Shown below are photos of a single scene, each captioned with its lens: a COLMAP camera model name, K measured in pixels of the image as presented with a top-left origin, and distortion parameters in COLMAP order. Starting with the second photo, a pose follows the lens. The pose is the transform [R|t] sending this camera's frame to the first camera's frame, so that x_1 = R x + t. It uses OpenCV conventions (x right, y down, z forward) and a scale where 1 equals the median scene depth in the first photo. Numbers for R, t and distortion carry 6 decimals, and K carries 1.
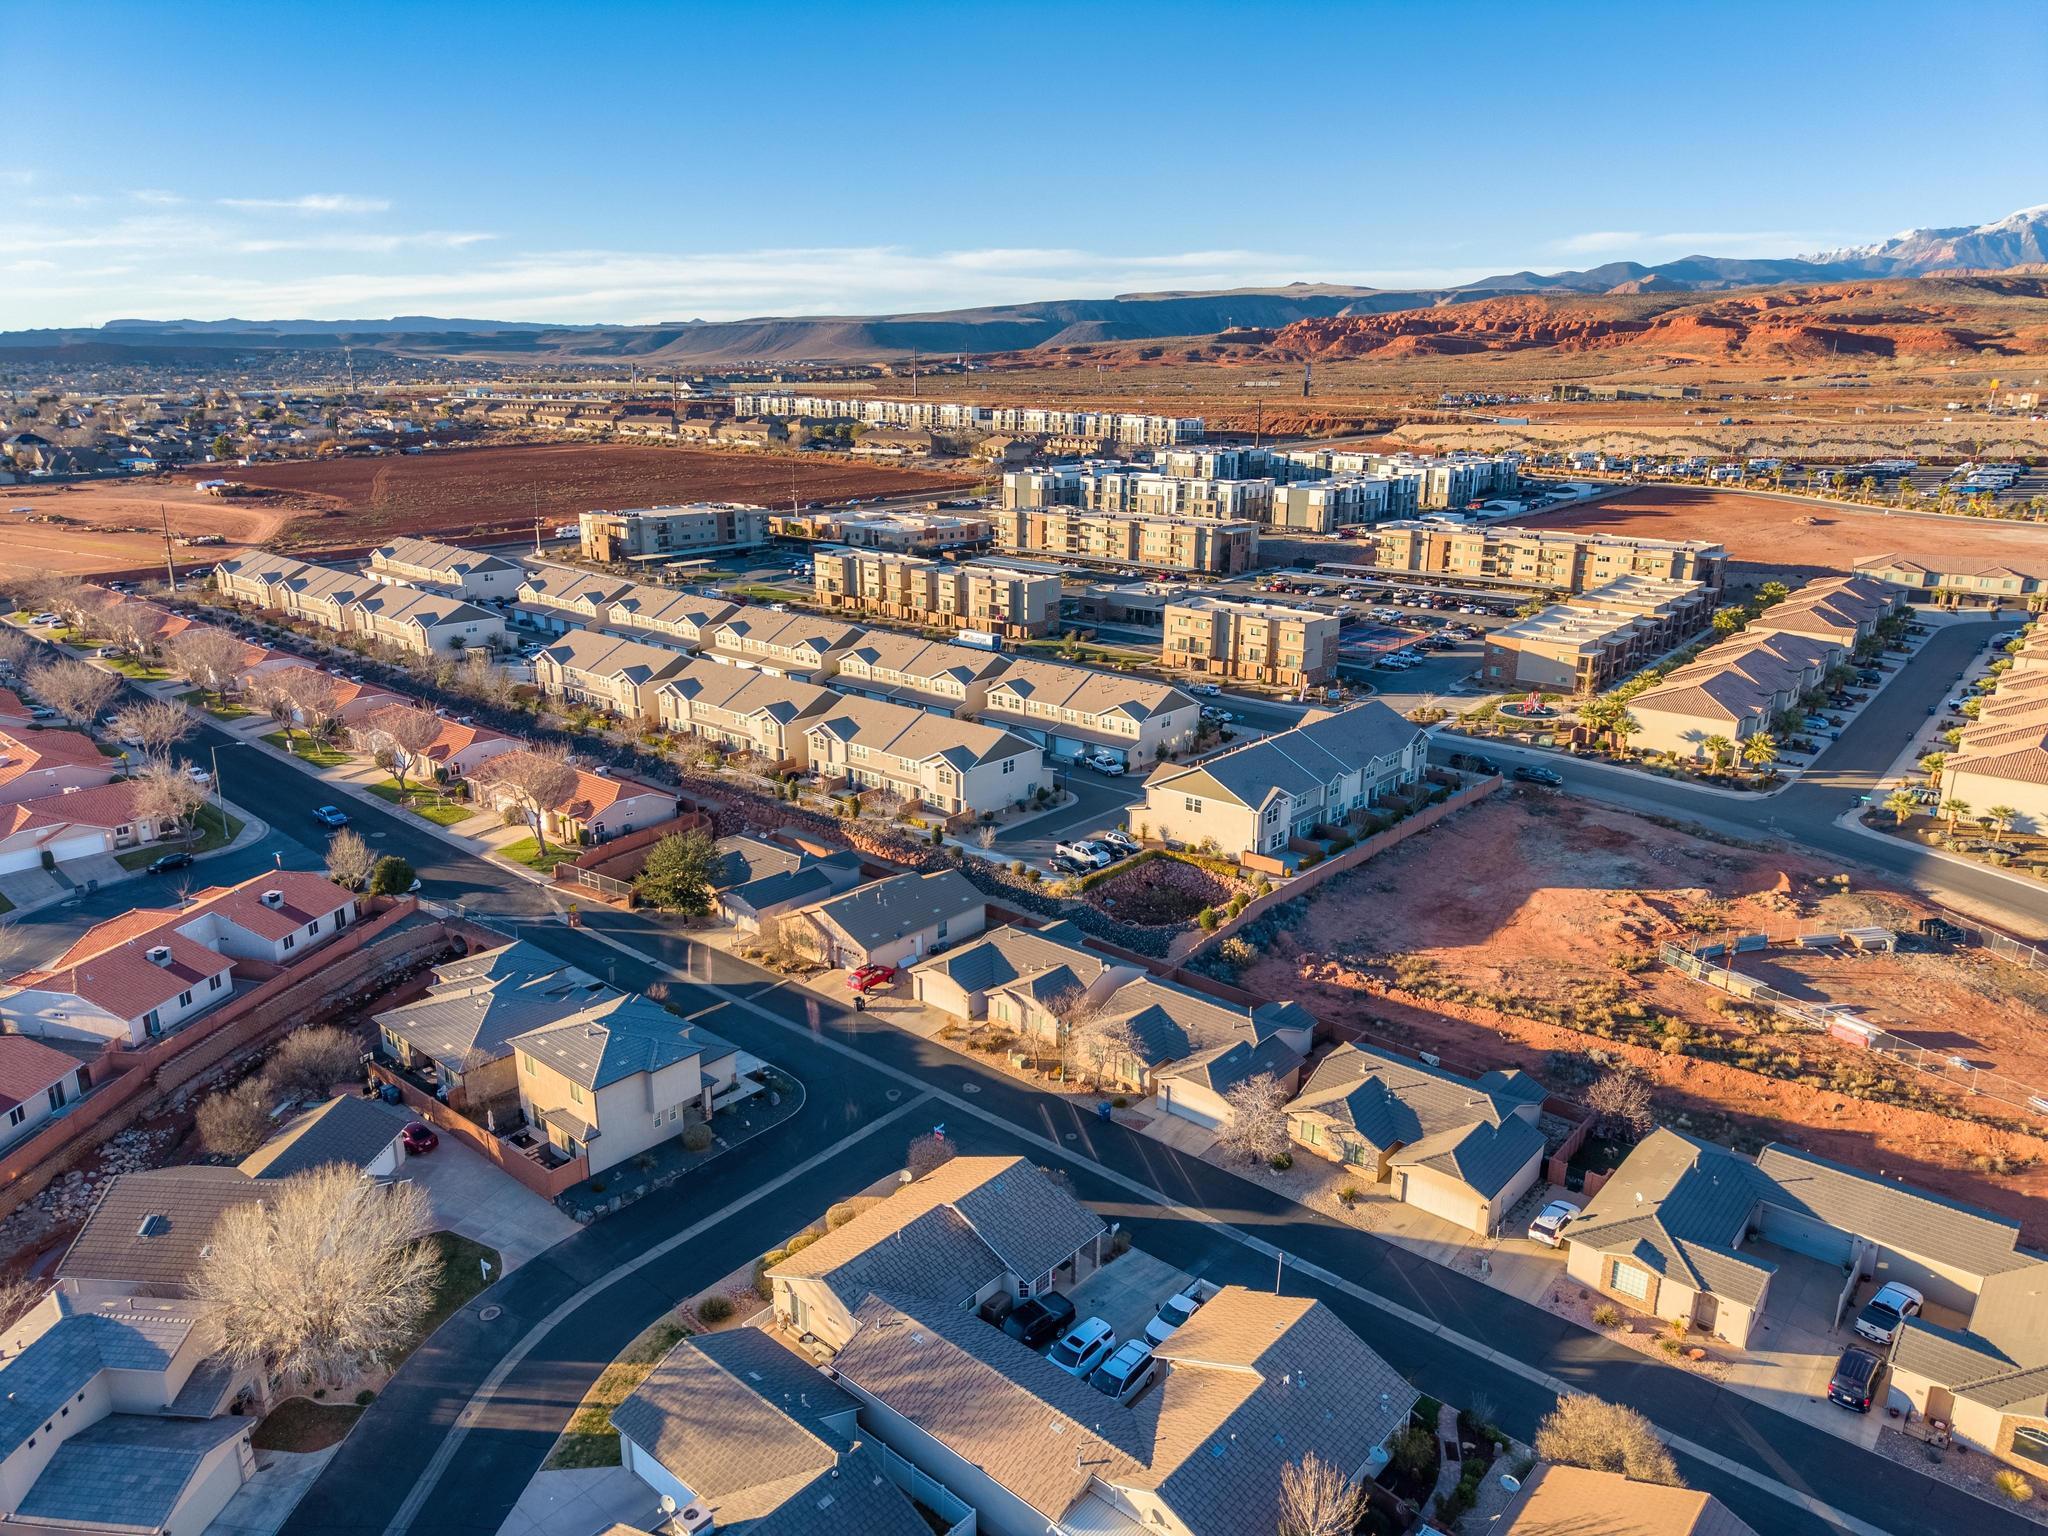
lens RADIAL K [[1370.1, 0, 1024.0], [0, 1370.1, 768.0], [0, 0, 1]] dist [0.027776, -0.031268]
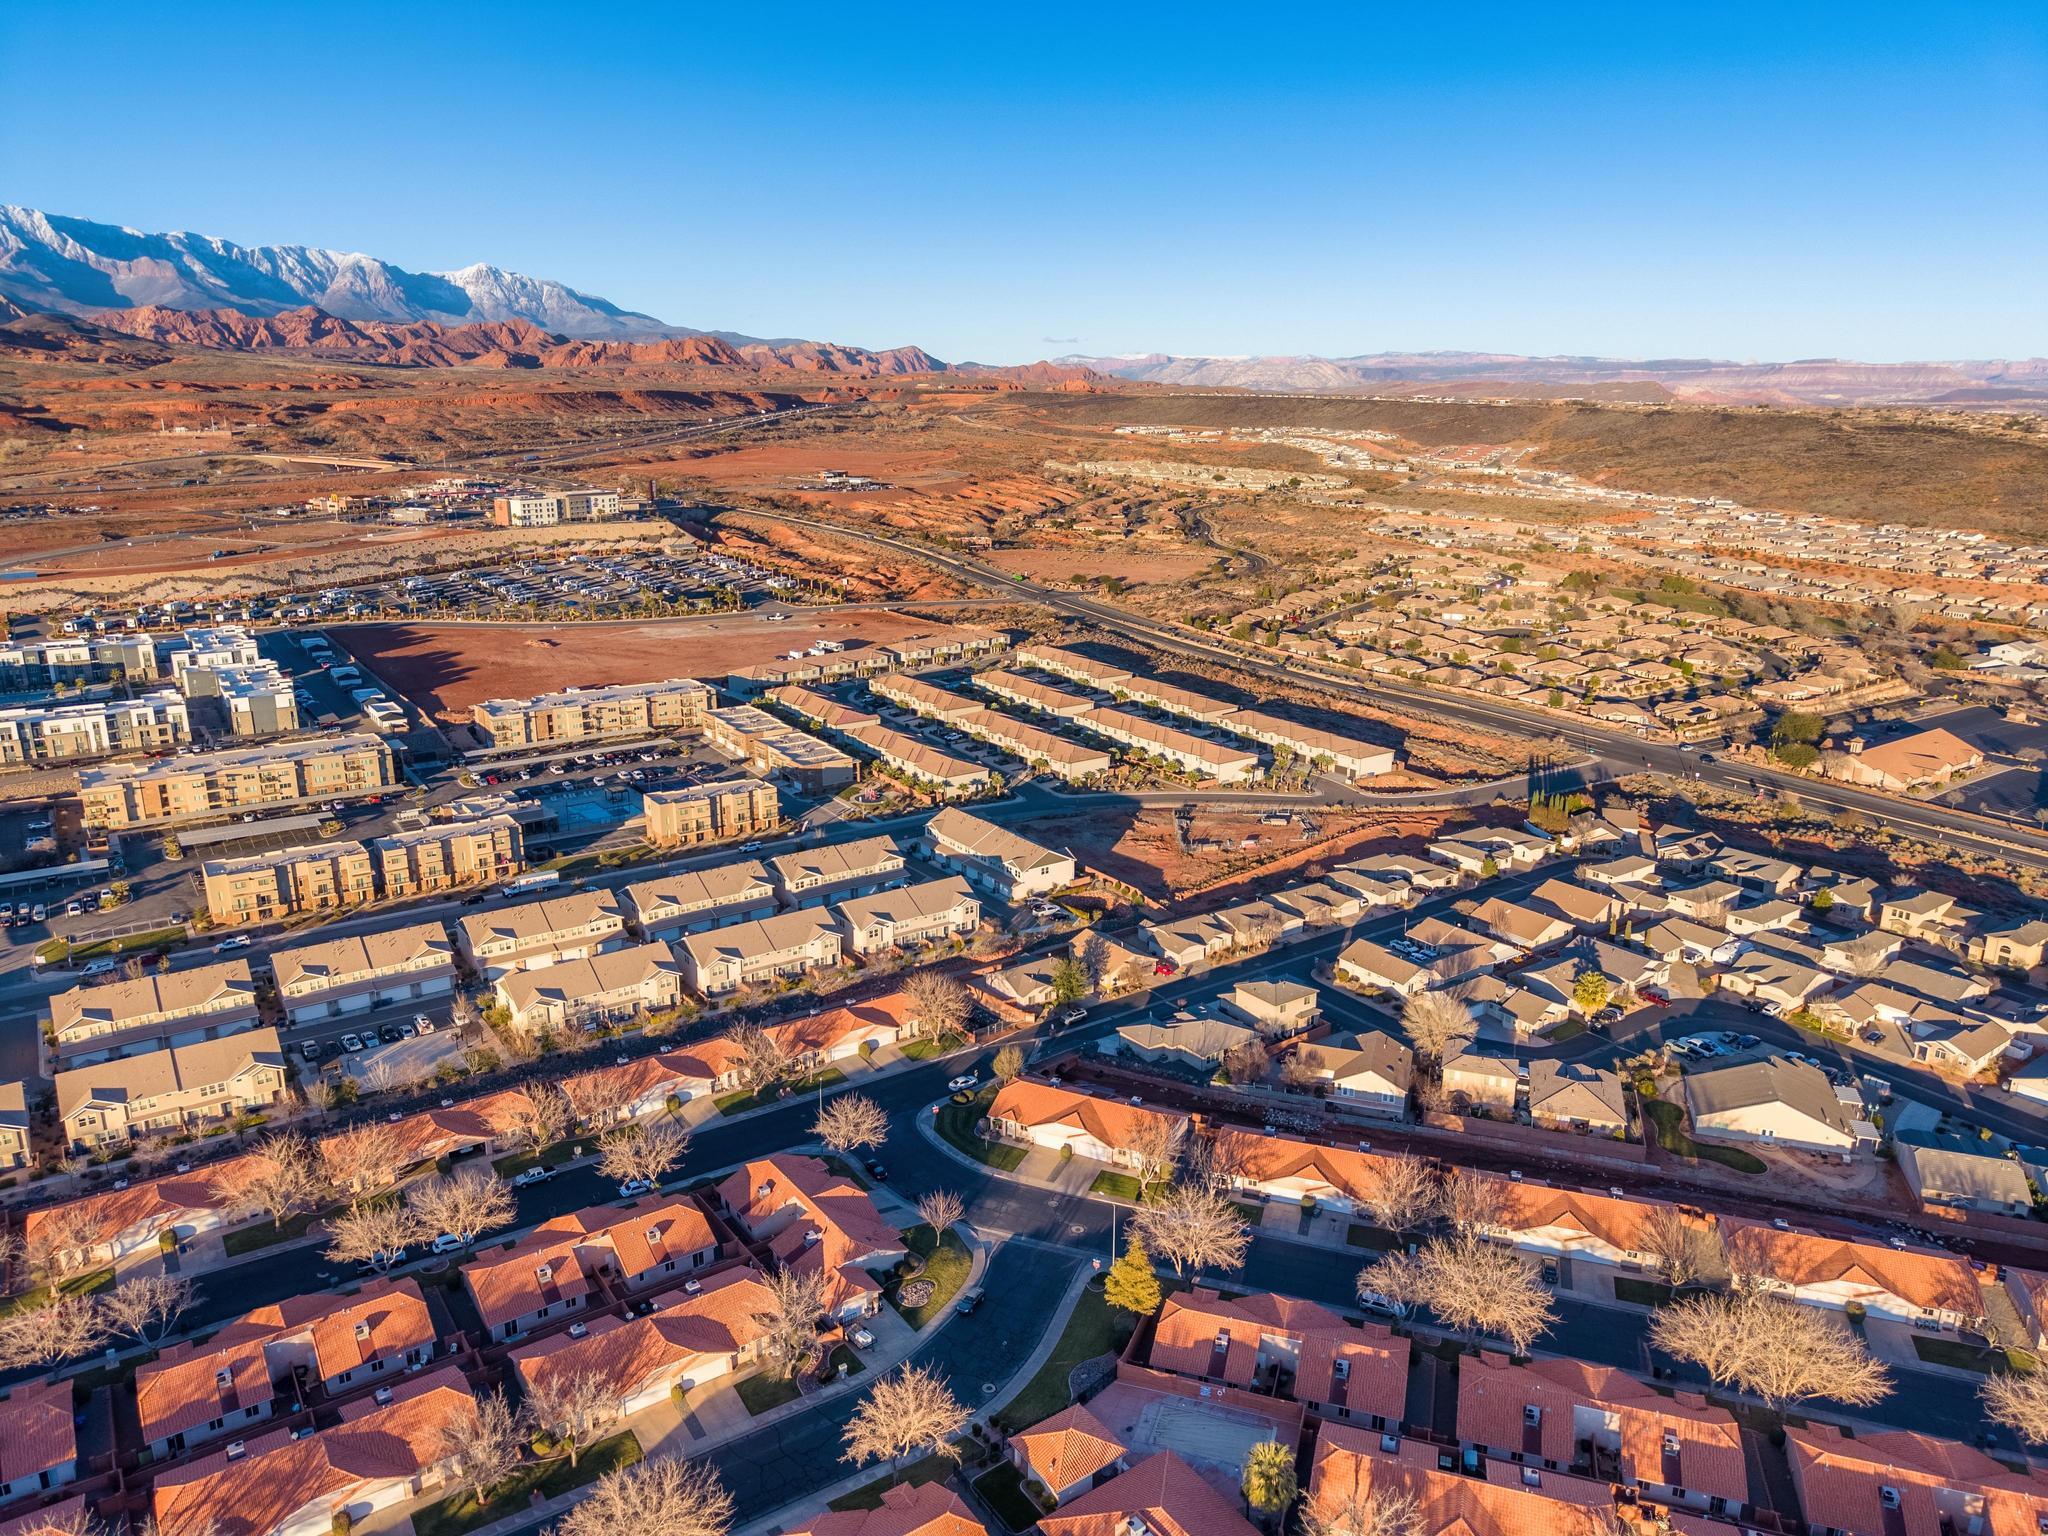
lens RADIAL K [[1370.1, 0, 1024.0], [0, 1370.1, 768.0], [0, 0, 1]] dist [0.027776, -0.031268]
pose [[0.238501, -0.255011, 0.937063, -1.122864], [0.268255, 0.944665, 0.188803, -0.327006], [-0.933358, 0.206342, 0.293711, 0.262652]]
